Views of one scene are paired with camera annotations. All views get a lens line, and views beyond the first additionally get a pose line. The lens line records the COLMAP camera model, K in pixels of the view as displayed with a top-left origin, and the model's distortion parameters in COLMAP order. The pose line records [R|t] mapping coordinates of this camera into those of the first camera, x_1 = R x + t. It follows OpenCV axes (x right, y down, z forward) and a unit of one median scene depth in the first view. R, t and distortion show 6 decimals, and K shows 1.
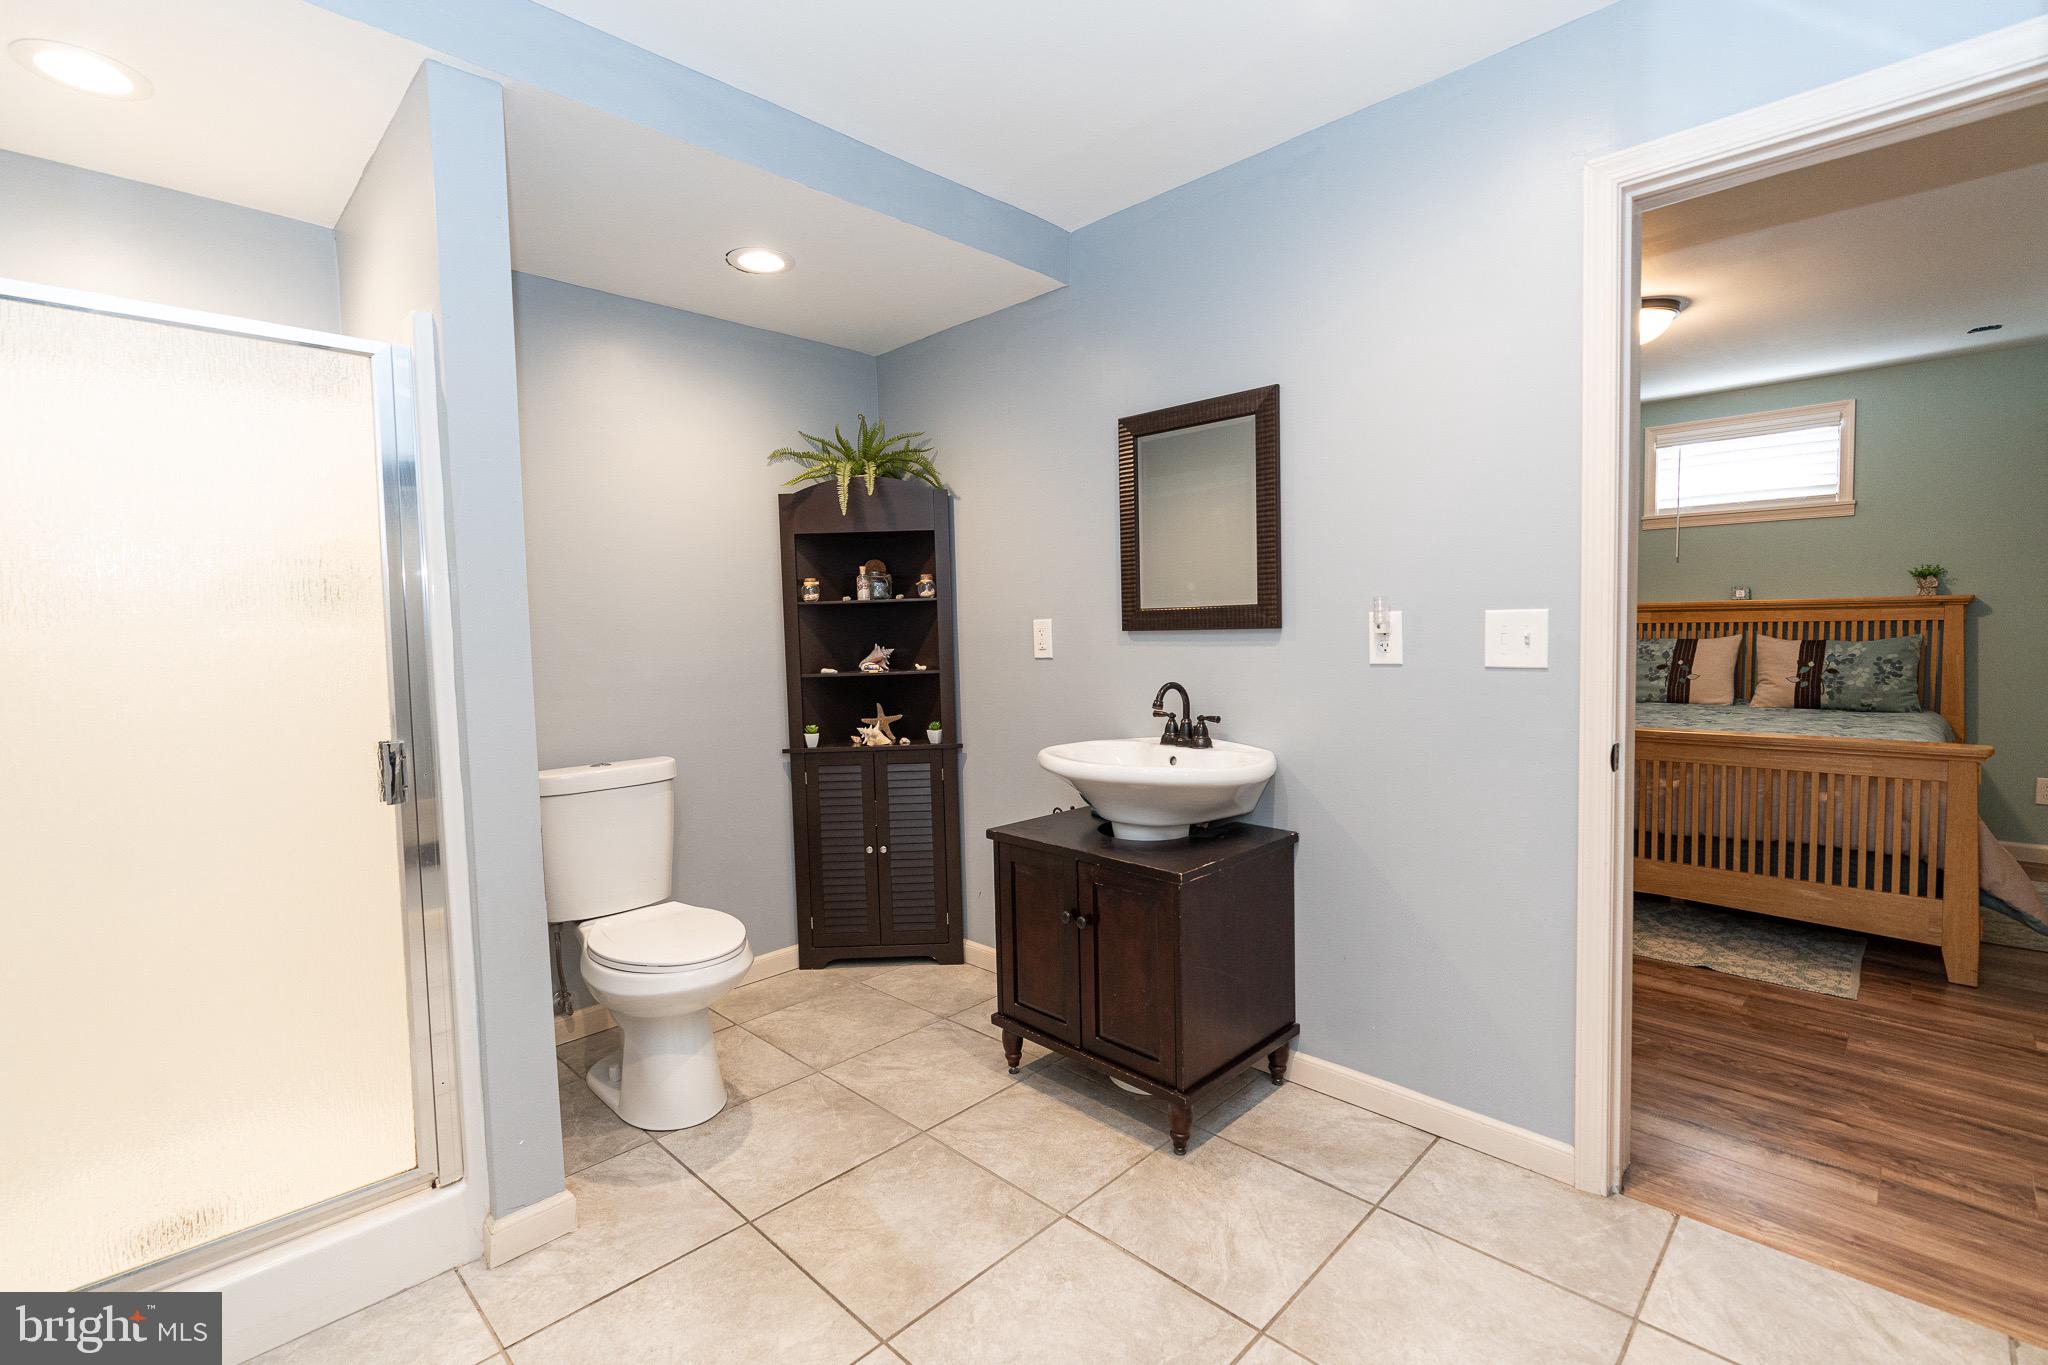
lens RADIAL K [[915.5, 0, 1024.0], [0, 915.5, 682.5], [0, 0, 1]] dist [0.000973, 0.000424]
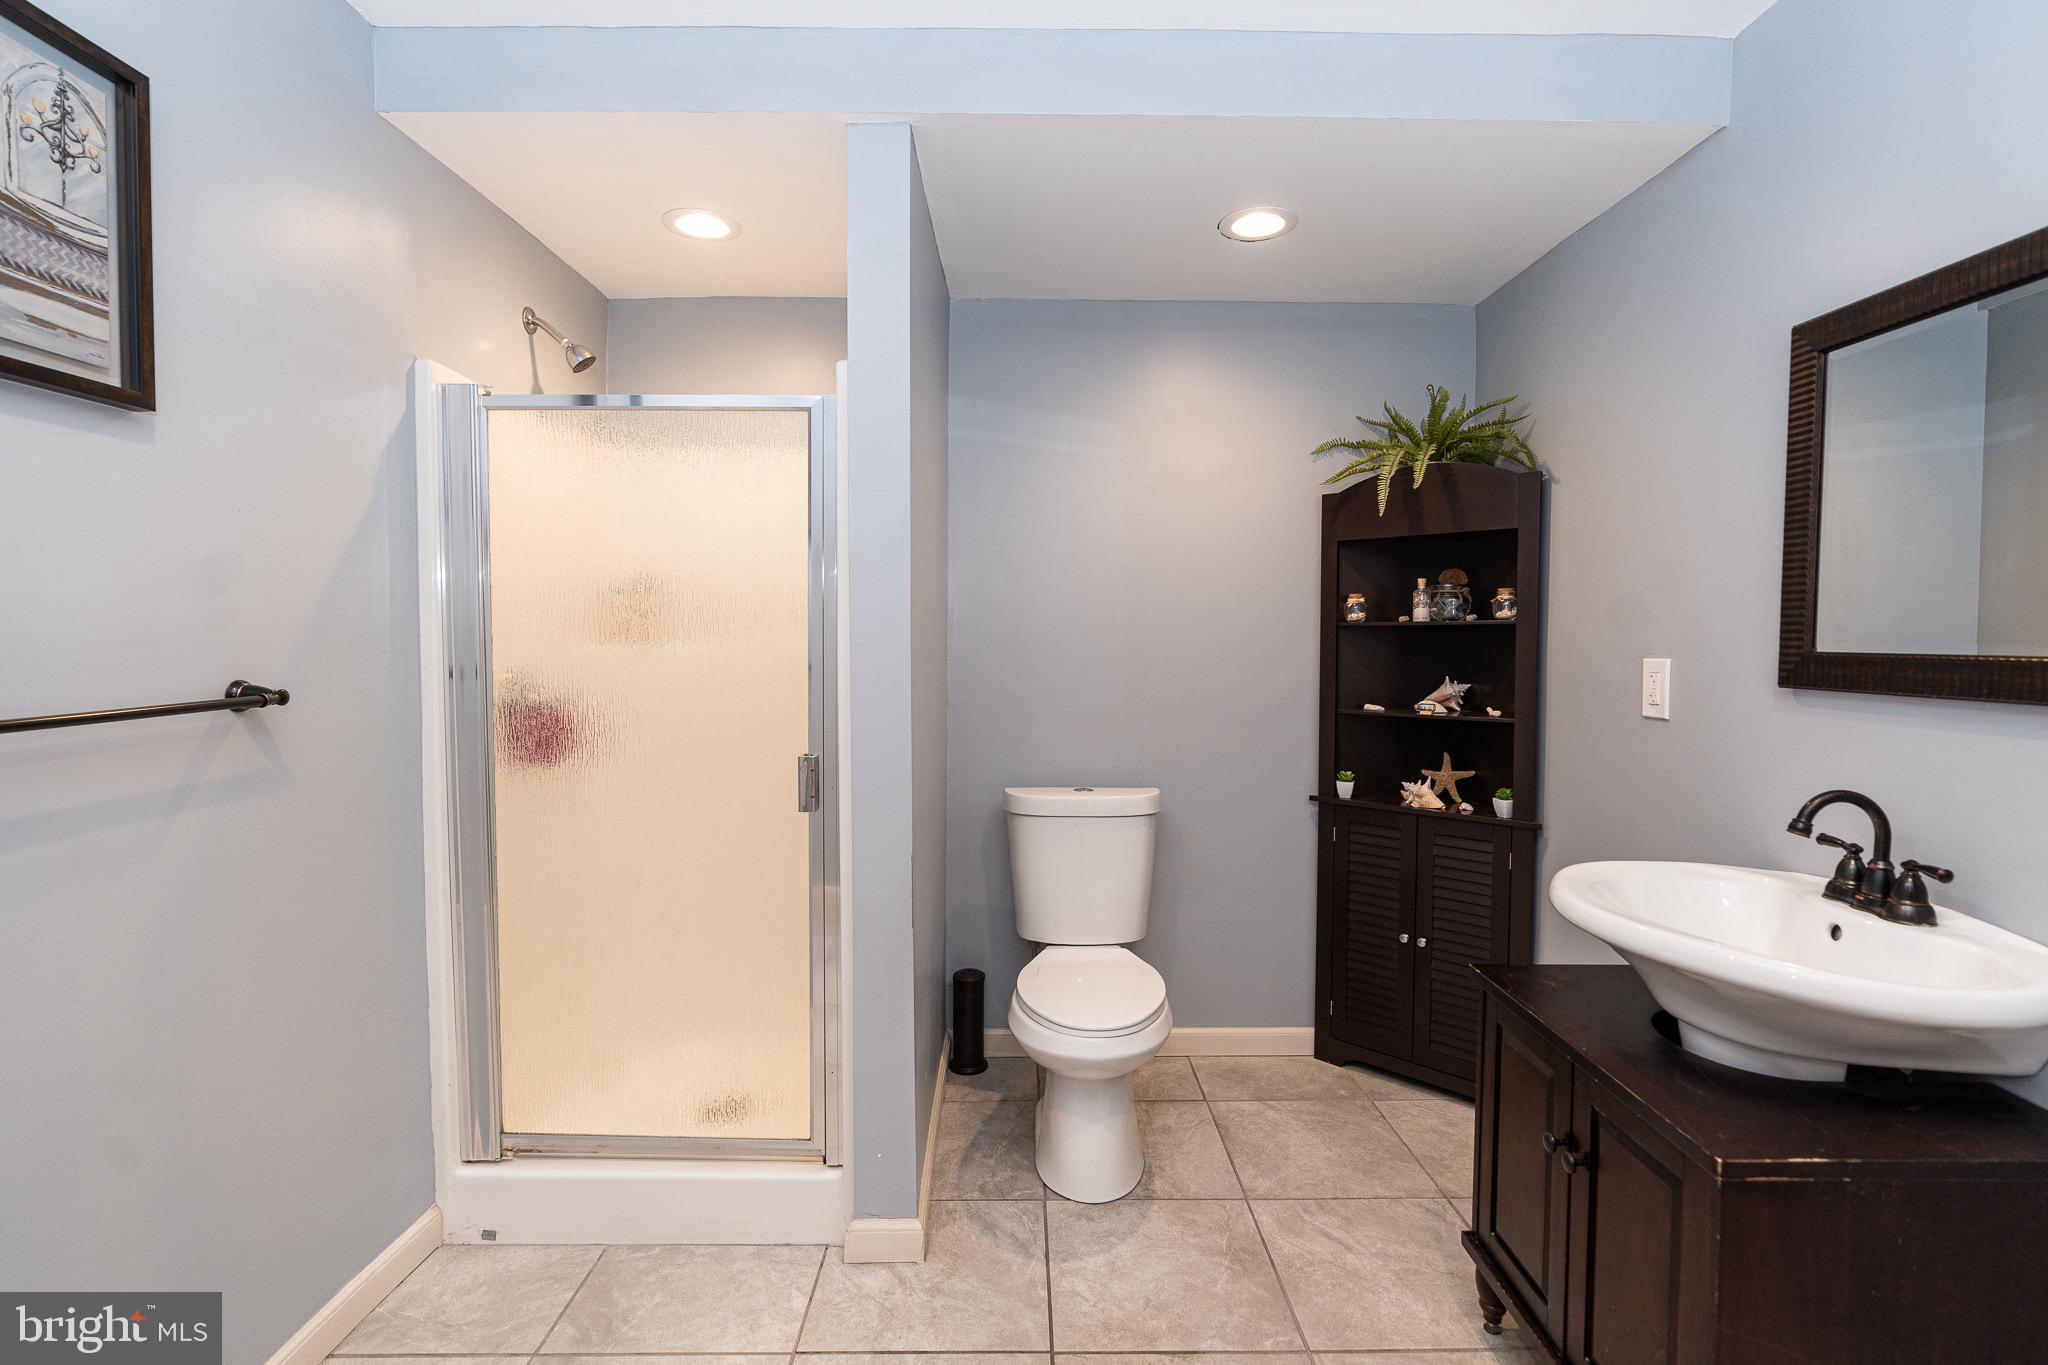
lens RADIAL K [[938.0, 0, 1024.0], [0, 938.0, 682.5], [0, 0, 1]] dist [-0.002853, 0.000184]
pose [[0.711278, 0.061058, -0.700254, 0.153328], [-0.063238, 0.997739, 0.022763, -0.035358], [0.700060, 0.028092, 0.713531, 0.194147]]
